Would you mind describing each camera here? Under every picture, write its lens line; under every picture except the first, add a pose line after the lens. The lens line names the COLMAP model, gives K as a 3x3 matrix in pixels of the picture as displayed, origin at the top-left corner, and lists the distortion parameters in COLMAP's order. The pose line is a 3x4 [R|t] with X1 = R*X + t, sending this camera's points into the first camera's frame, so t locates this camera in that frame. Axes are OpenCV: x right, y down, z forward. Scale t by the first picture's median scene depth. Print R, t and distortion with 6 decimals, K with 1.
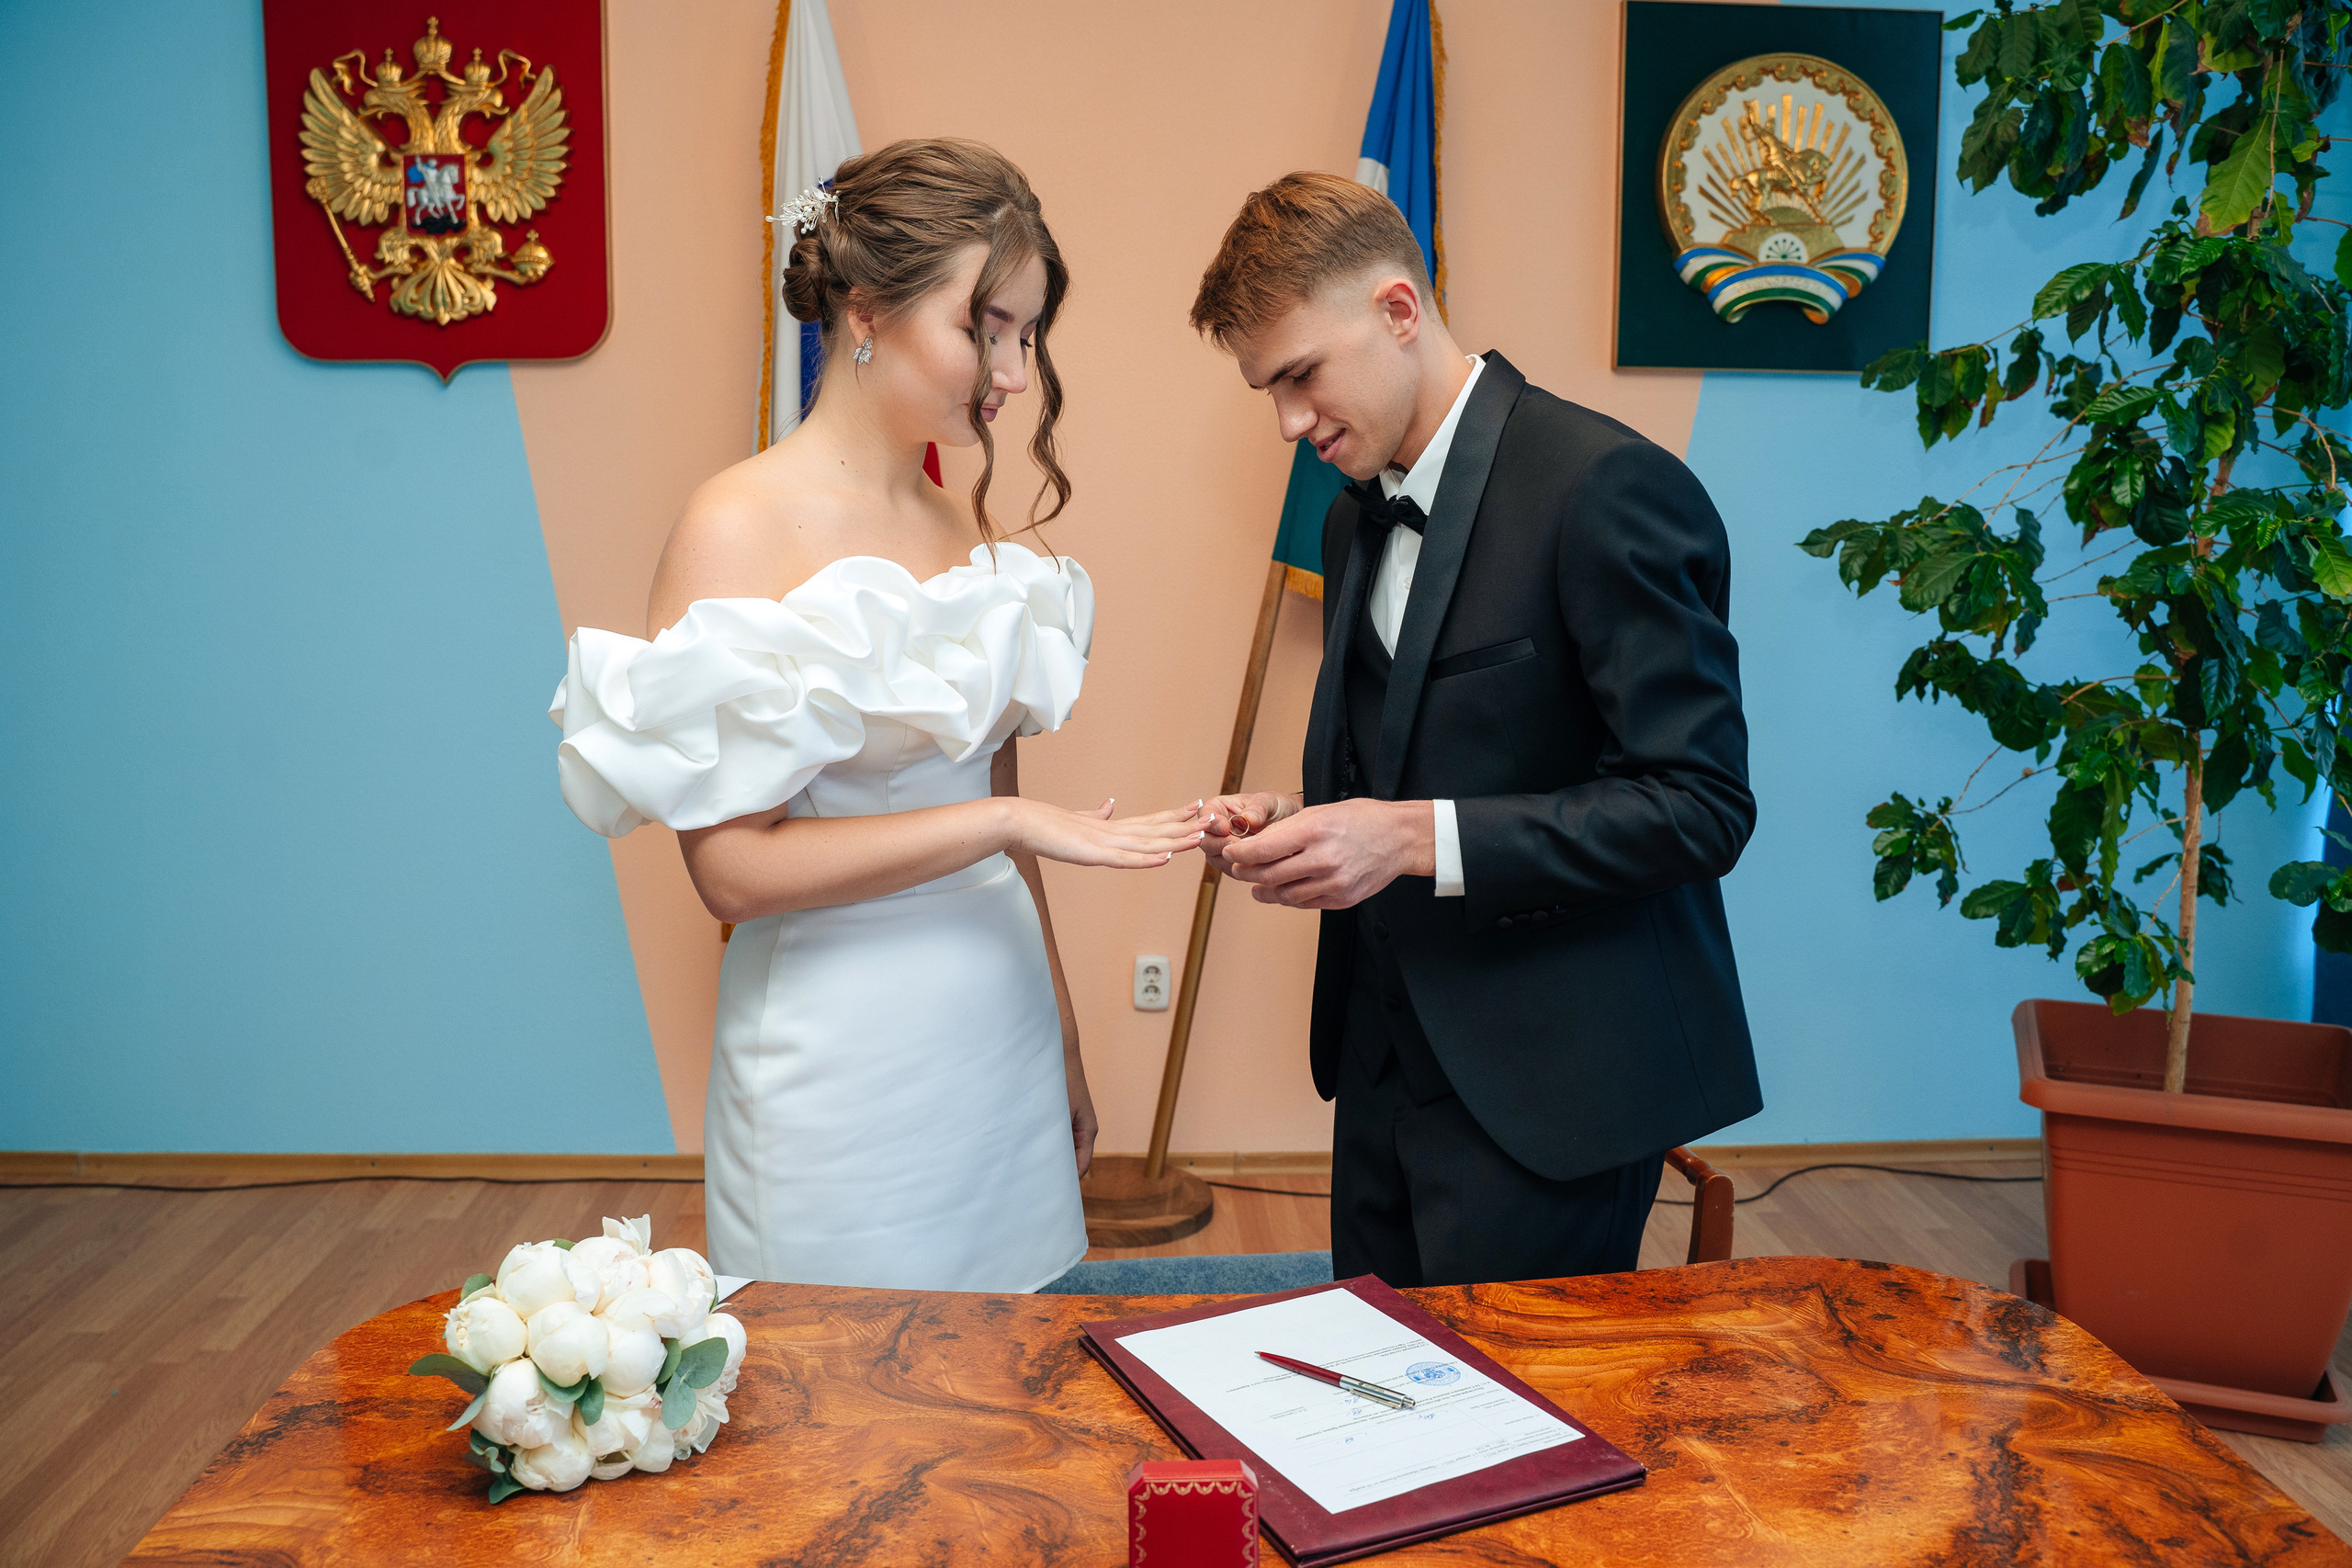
lens RADIAL K [[1906.4, 0, 1176.0], [0, 1906.4, 784.0], [0, 0, 1]] dist [-0.117284, 0.093171]
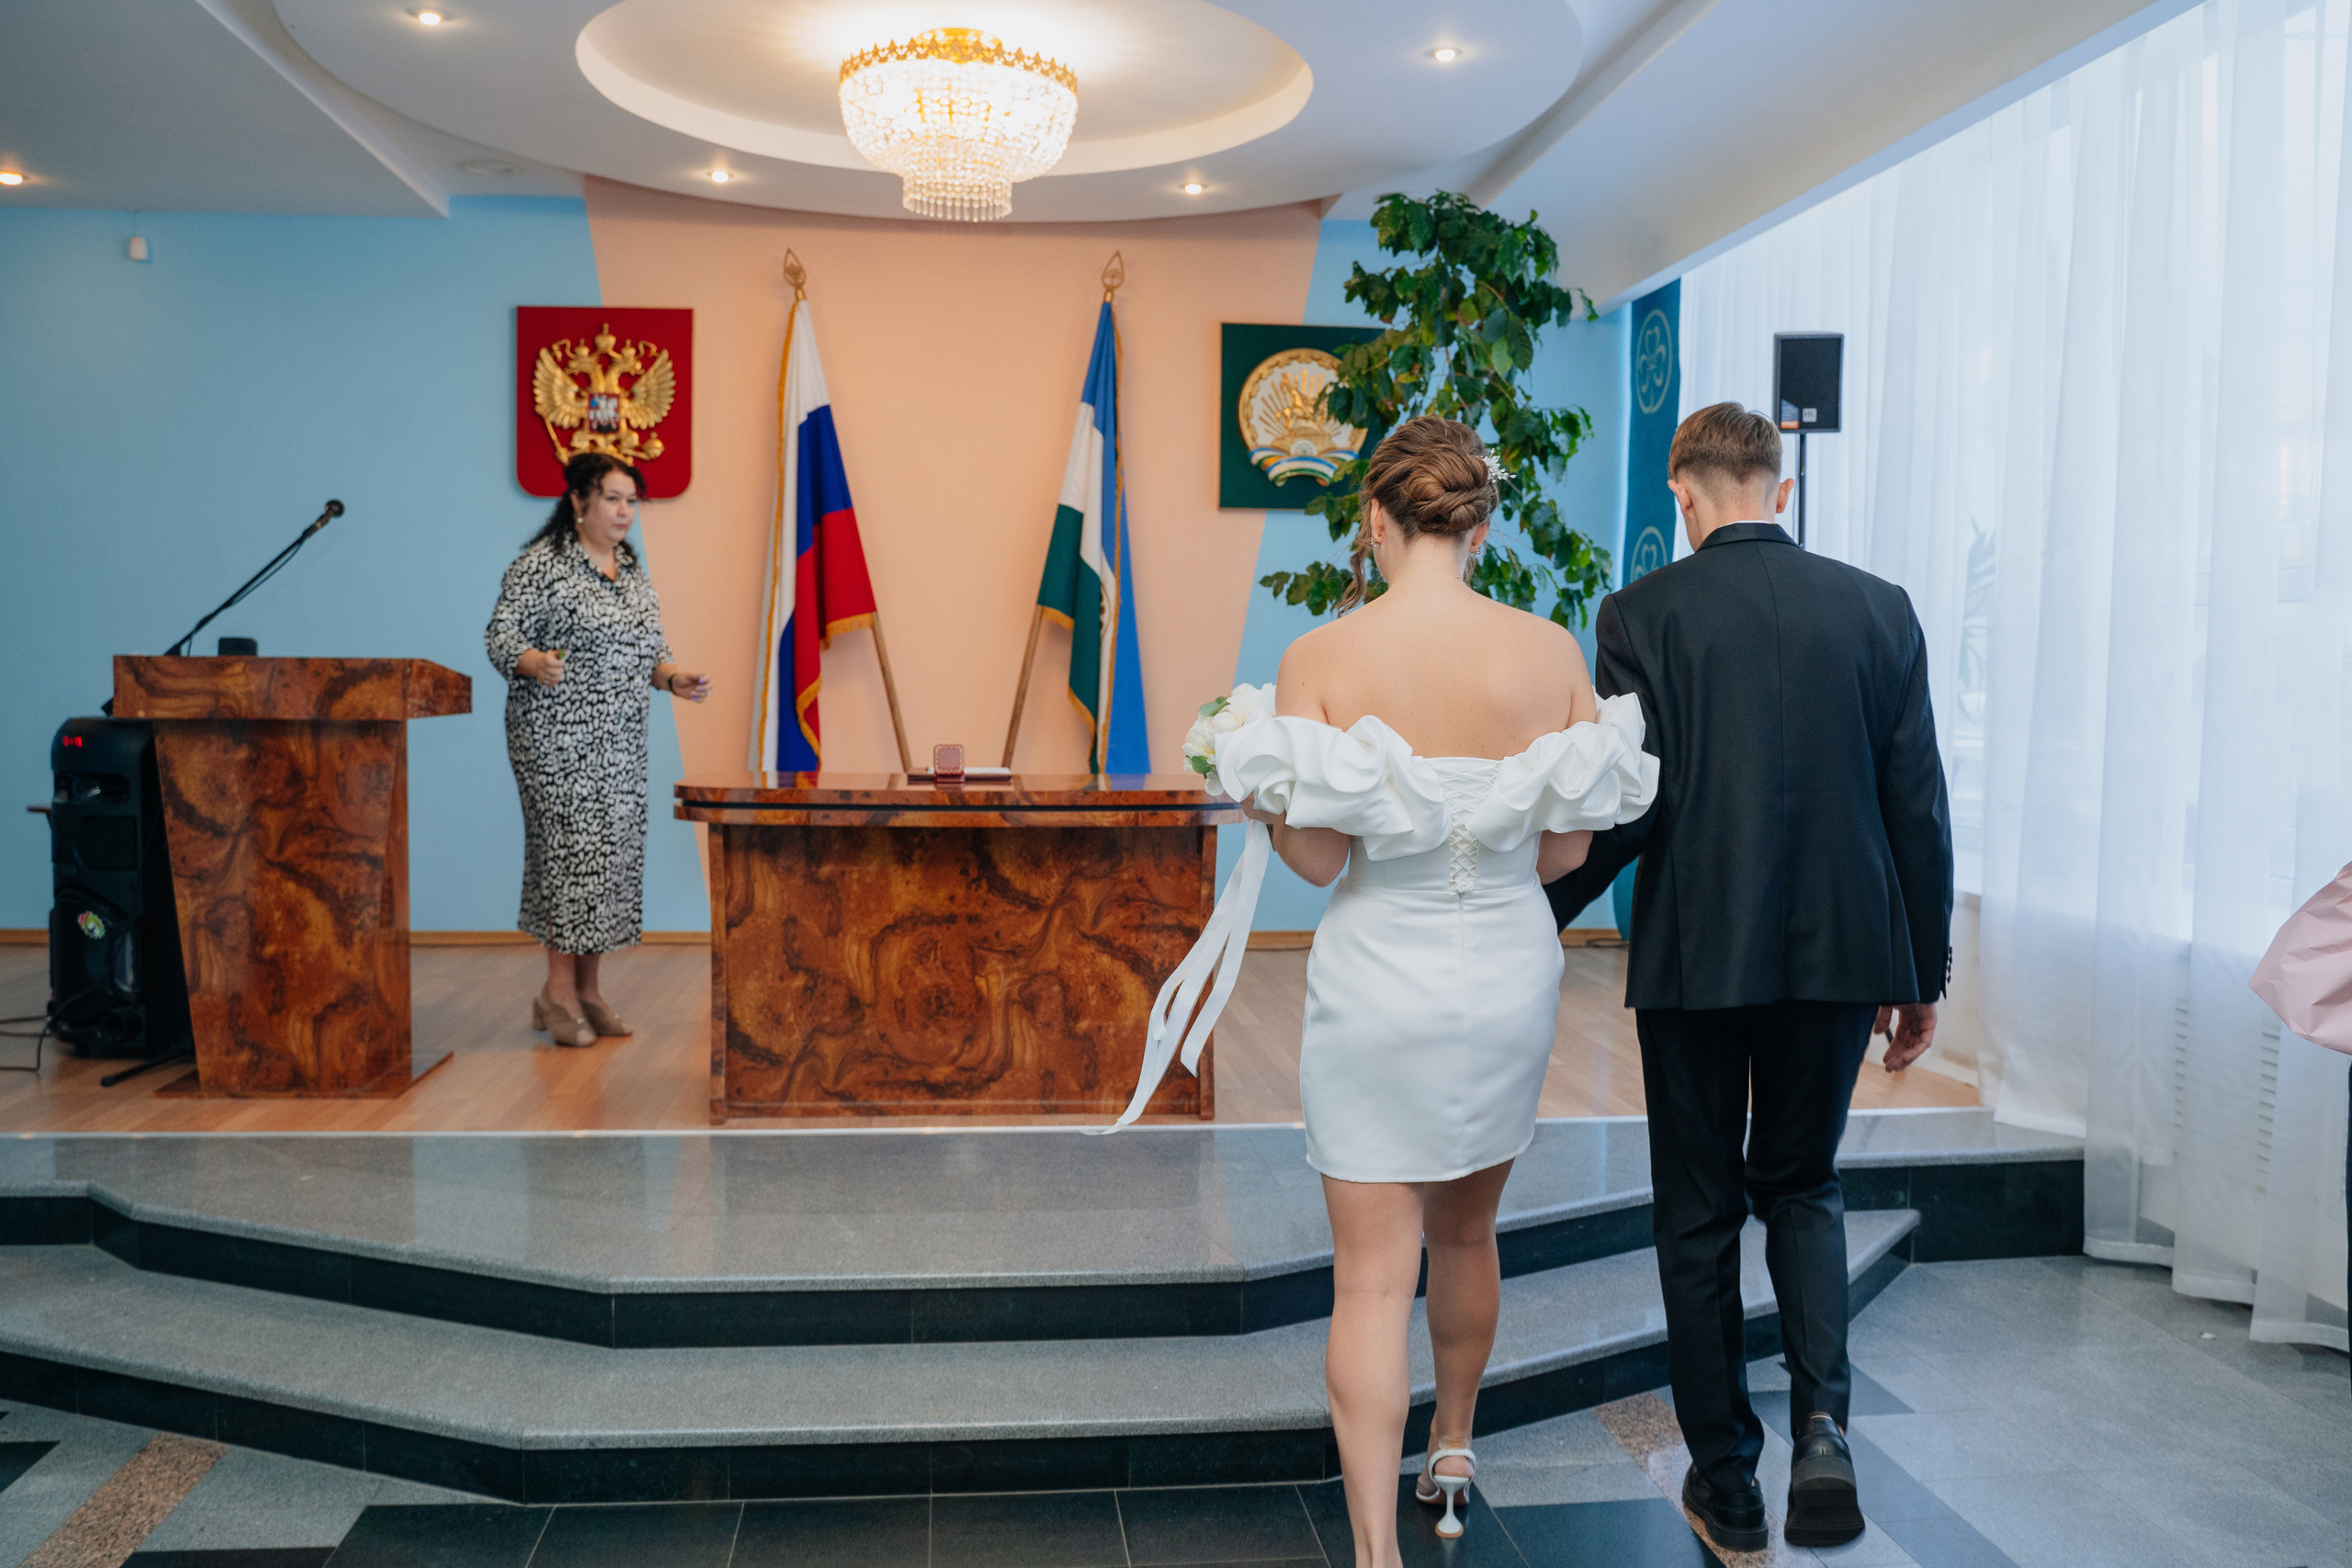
lens RADIAL K [[1961.8, 0, 1193.6], [0, 1961.8, 782.4], [0, 0, 1]] dist [-0.117995, 0.094927]
pose [[0.997647, 0.001533, 0.068543, 0.078642], [0.004765, 0.995782, -0.091631, 0.262611], [-0.068395, 0.091742, 0.993431, -1.045776]]
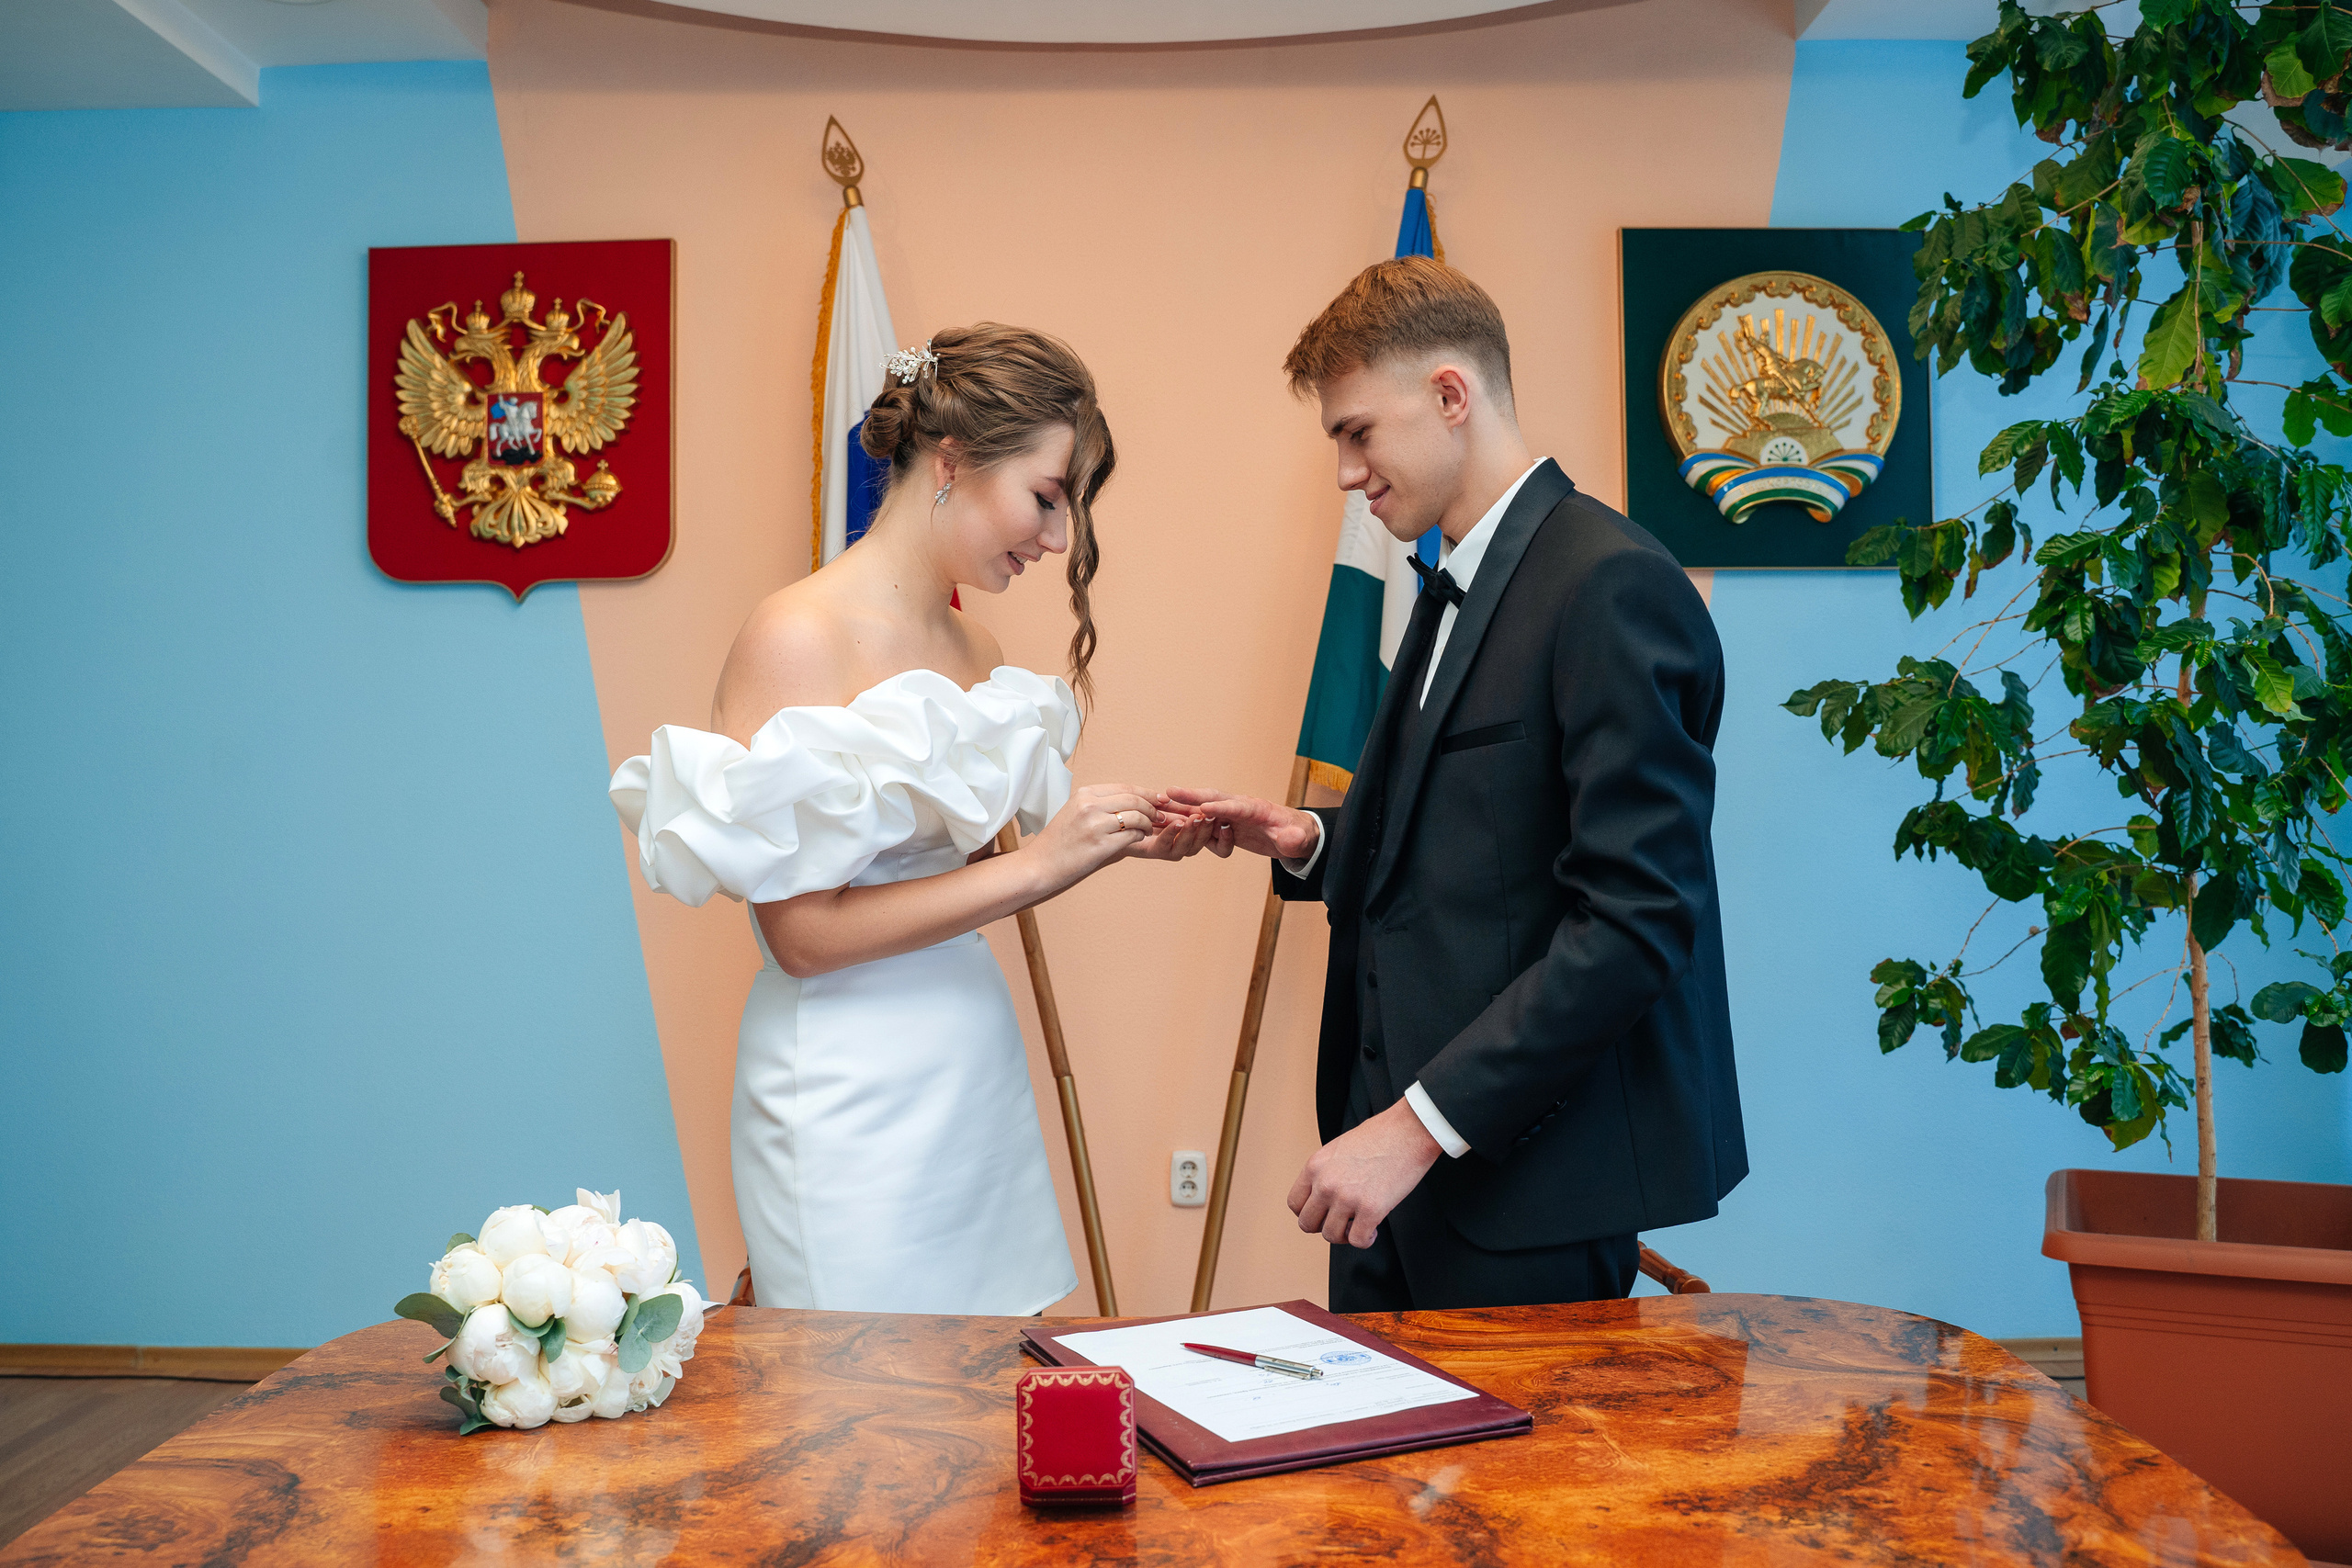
lens RADIAL K [[1946.0, 0, 1168.2], [0, 1946.0, 783.1], [0, 0, 1]] dist [-0.118103, 0.094215]
pose [[0.998464, -0.014672, -0.053428, 0.039356], [0.006388, 0.988354, -0.152036, 0.061110], [0.055037, 0.151461, 0.986930, -0.049952]]
